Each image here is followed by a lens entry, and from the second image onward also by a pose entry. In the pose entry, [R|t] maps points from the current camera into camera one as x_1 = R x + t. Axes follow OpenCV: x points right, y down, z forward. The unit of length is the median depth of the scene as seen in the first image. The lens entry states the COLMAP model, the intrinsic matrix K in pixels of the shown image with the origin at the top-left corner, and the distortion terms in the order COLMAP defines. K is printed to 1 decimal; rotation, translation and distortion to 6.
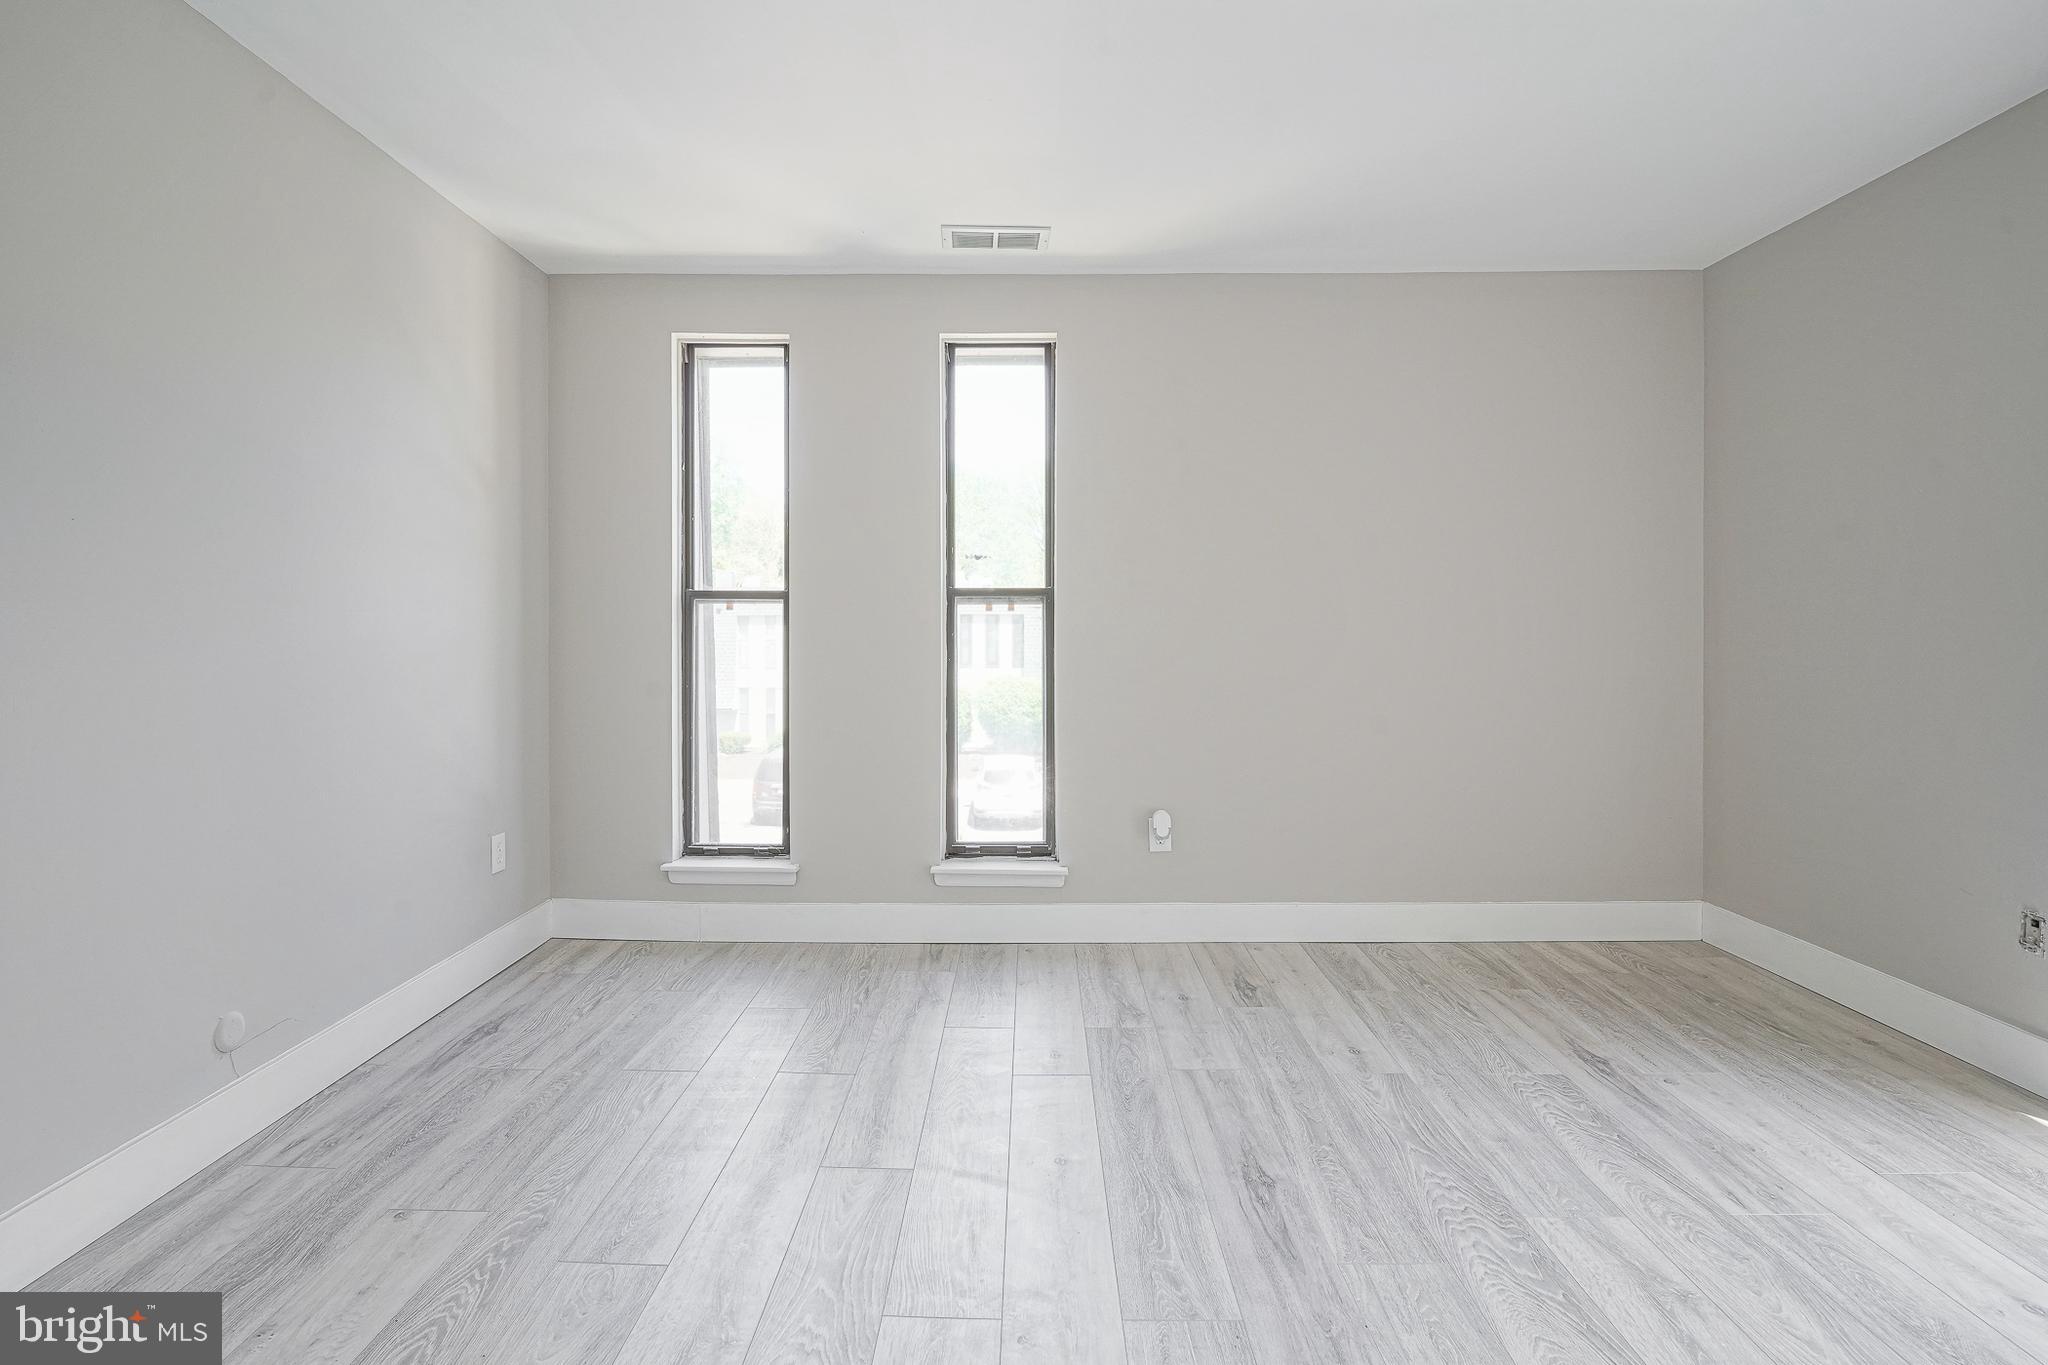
lens RADIAL K [[1026.0, 0, 1023.8], [0, 1026.0, 639.3], [0, 0, 1]] dist [0.000328, 0.001004]
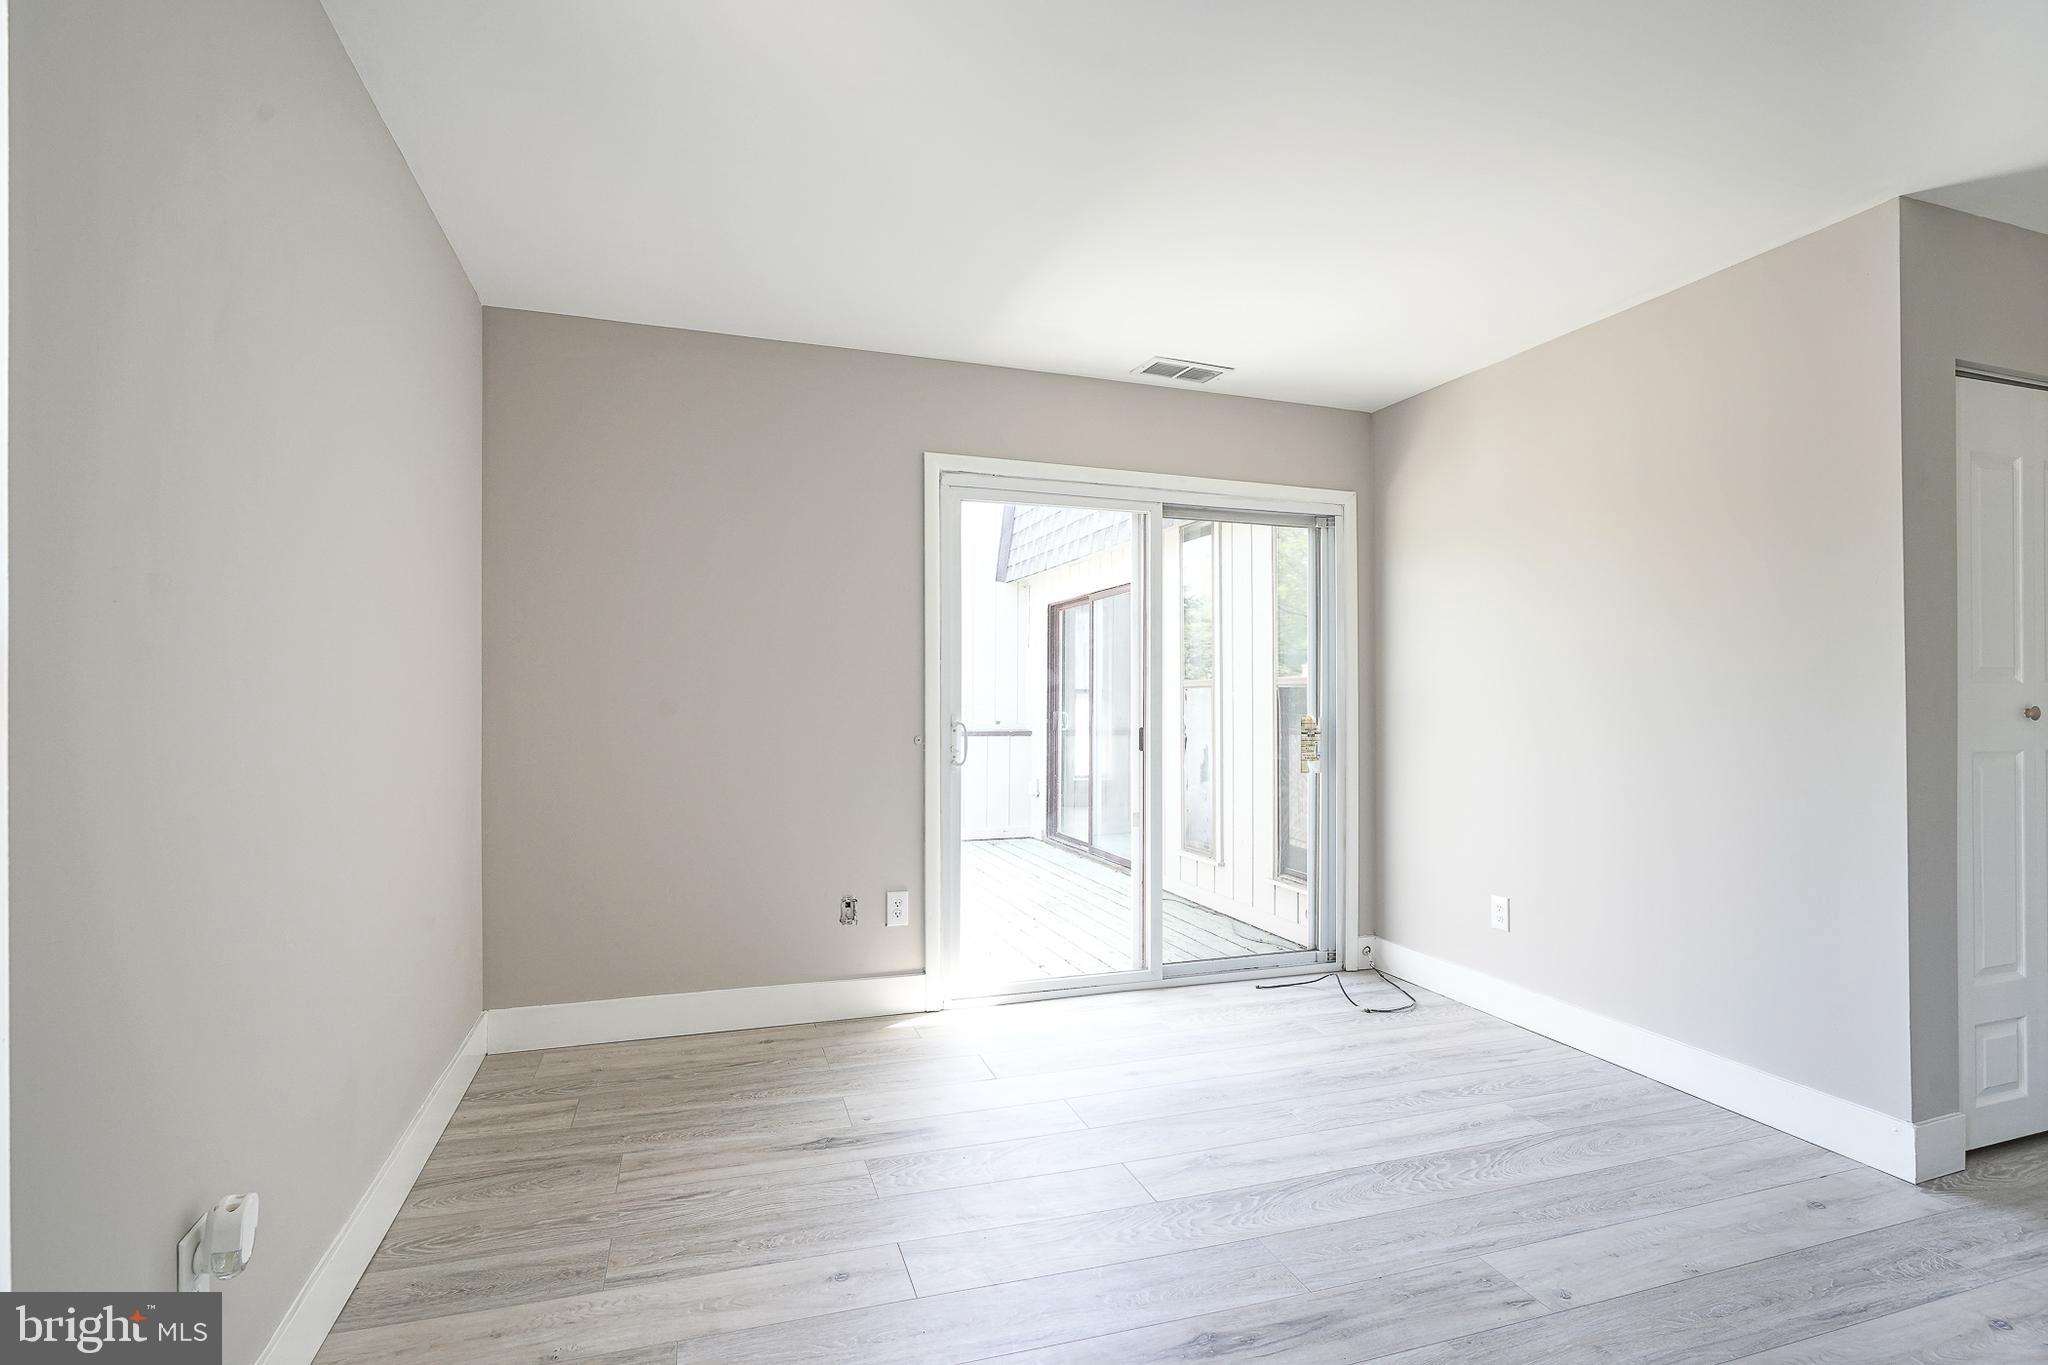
lens RADIAL K [[973.0, 0, 1024.0], [0, 973.0, 682.5], [0, 0, 1]] dist [-0.000659, 0.000183]
pose [[-0.325732, 0.017013, 0.945309, -0.723709], [0.005533, 0.999855, -0.016088, -0.038141], [-0.945446, -0.000010, -0.325779, 1.994270]]
